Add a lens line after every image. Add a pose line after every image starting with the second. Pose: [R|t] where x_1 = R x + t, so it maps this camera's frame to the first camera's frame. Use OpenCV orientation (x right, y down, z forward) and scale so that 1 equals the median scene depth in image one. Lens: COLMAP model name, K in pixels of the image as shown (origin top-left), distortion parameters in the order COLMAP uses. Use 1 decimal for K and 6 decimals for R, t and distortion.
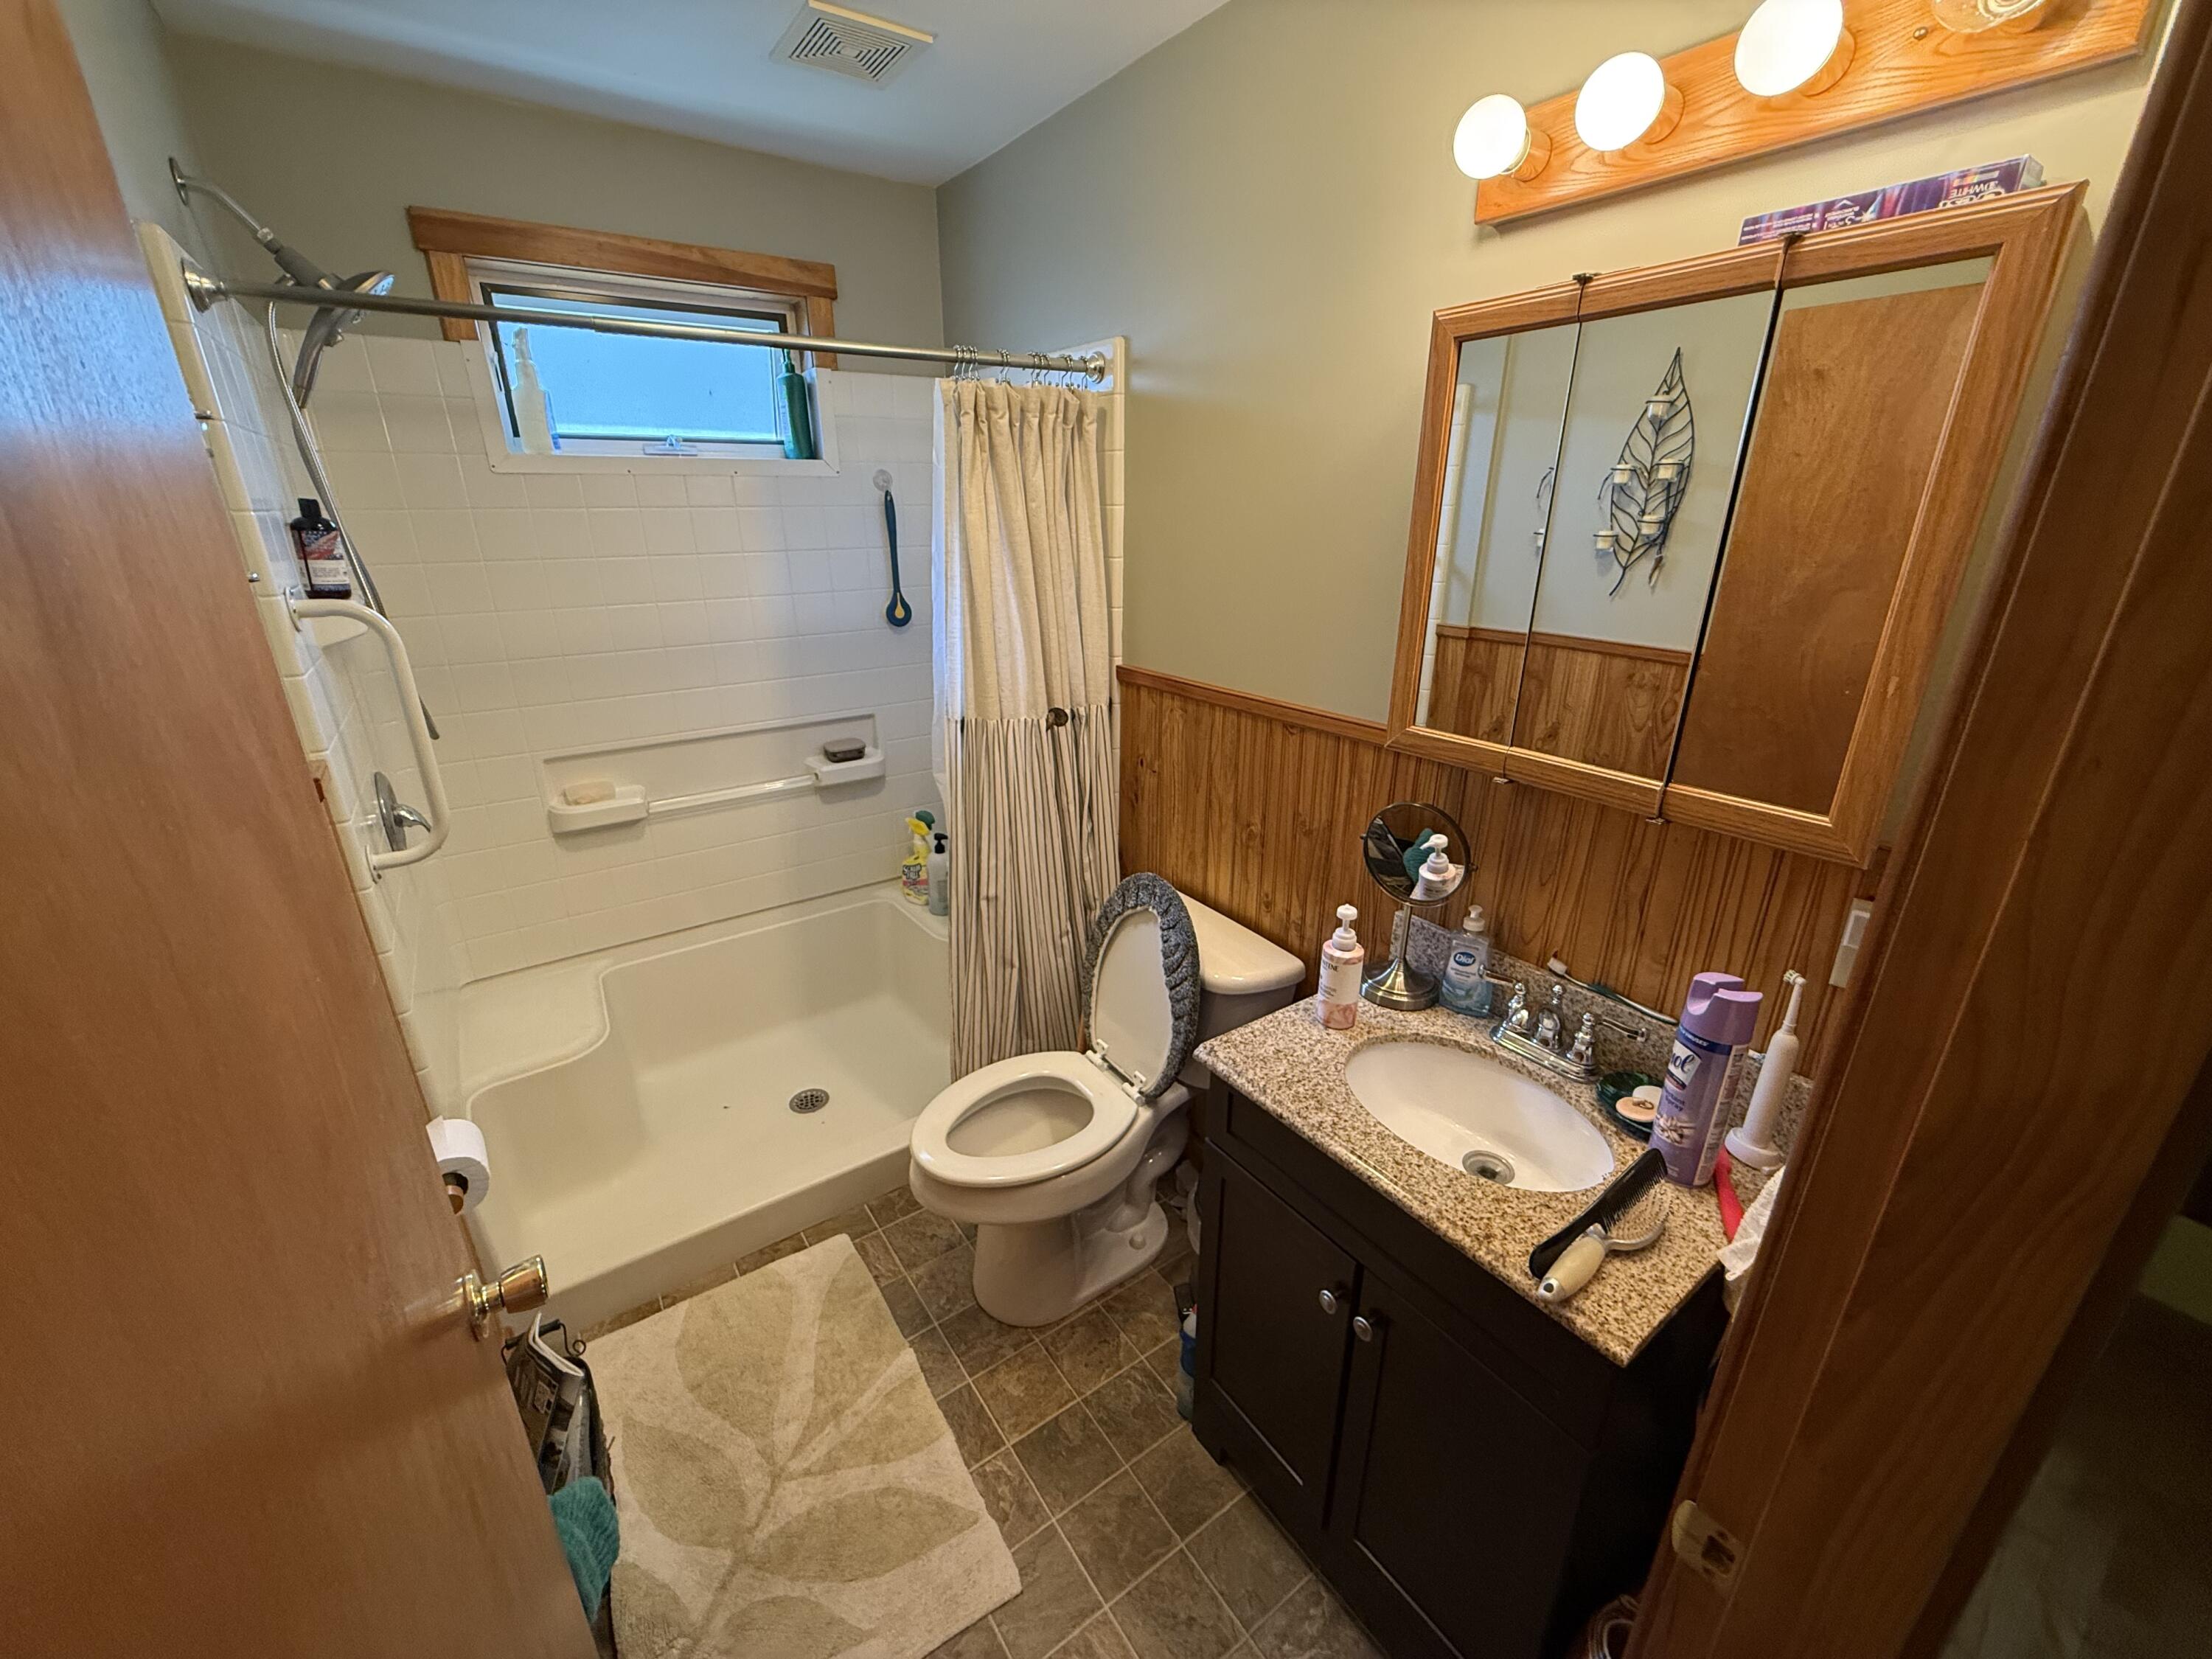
lens RADIAL K [[879.4, 0, 1104.7], [0, 879.4, 831.0], [0, 0, 1]] dist [0.000430, -0.000436]
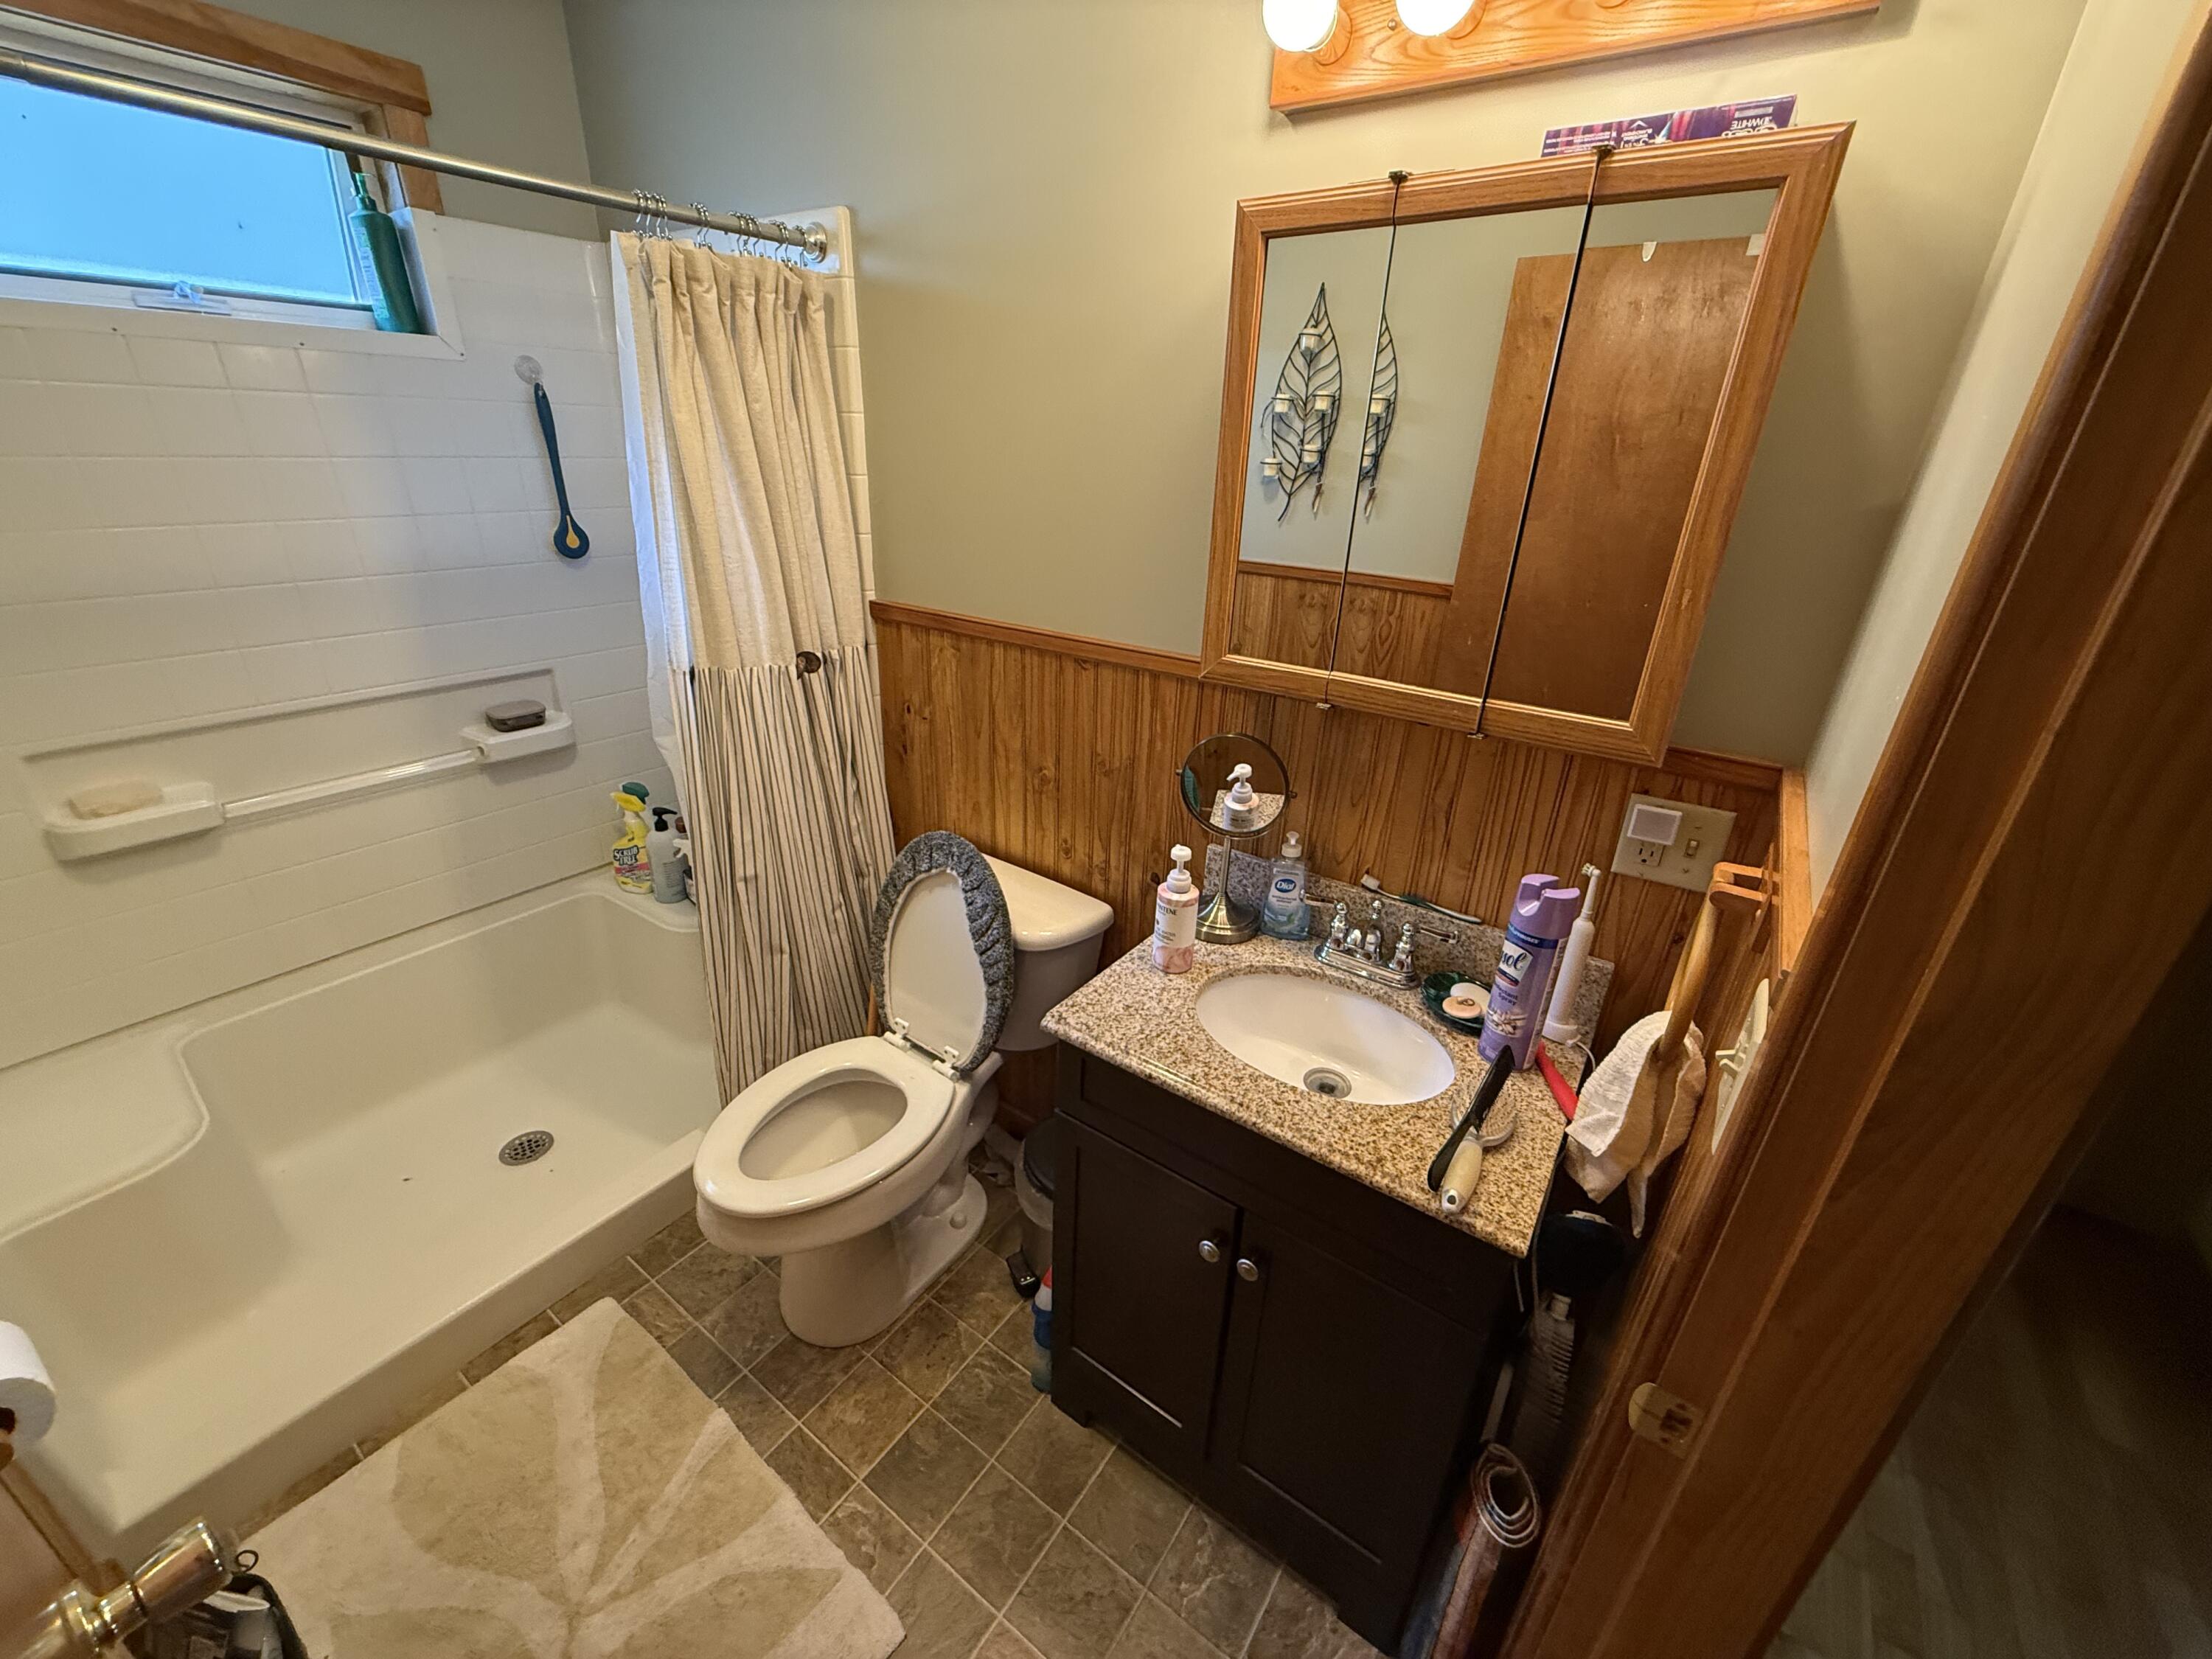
lens RADIAL K [[879.4, 0, 1106.5], [0, 879.4, 830.0], [0, 0, 1]] dist [0.000430, -0.000436]
pose [[0.942585, -0.103479, 0.317531, -0.079671], [0.082055, 0.993399, 0.080156, -0.012702], [-0.323729, -0.049499, 0.944854, 0.092828]]
